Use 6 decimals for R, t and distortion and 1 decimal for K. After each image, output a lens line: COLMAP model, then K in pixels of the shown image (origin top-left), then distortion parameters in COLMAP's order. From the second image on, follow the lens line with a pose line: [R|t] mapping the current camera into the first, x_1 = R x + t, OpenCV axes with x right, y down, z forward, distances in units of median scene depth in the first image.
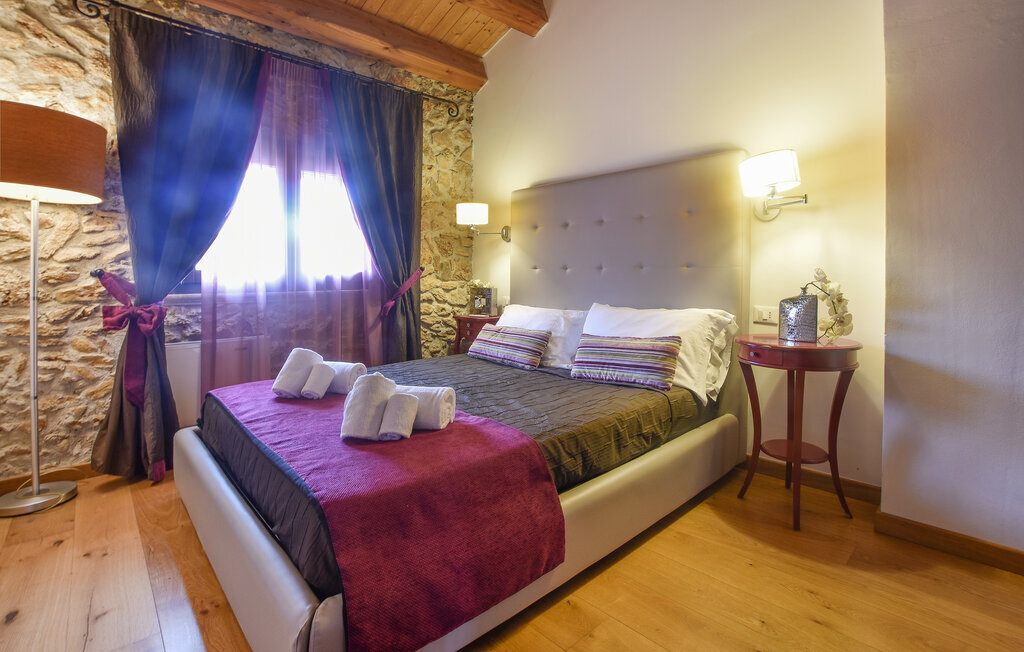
lens RADIAL K [[469.5, 0, 534.2], [0, 469.5, 289.1], [0, 0, 1]] dist [-0.024835, 0.000842]
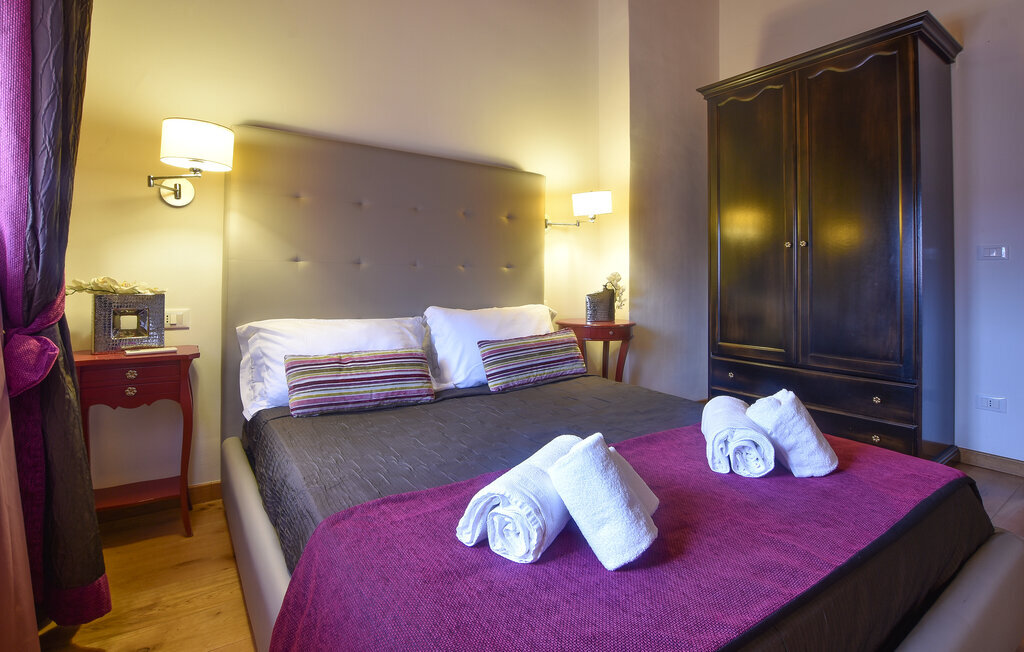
lens RADIAL K [[469.5, 0, 534.2], [0, 469.5, 289.1], [0, 0, 1]] dist [-0.024835, 0.000842]
pose [[0.190679, -0.016014, 0.981522, -0.743289], [0.015522, 0.999791, 0.013297, -0.011692], [-0.981530, 0.012699, 0.190888, 0.747697]]
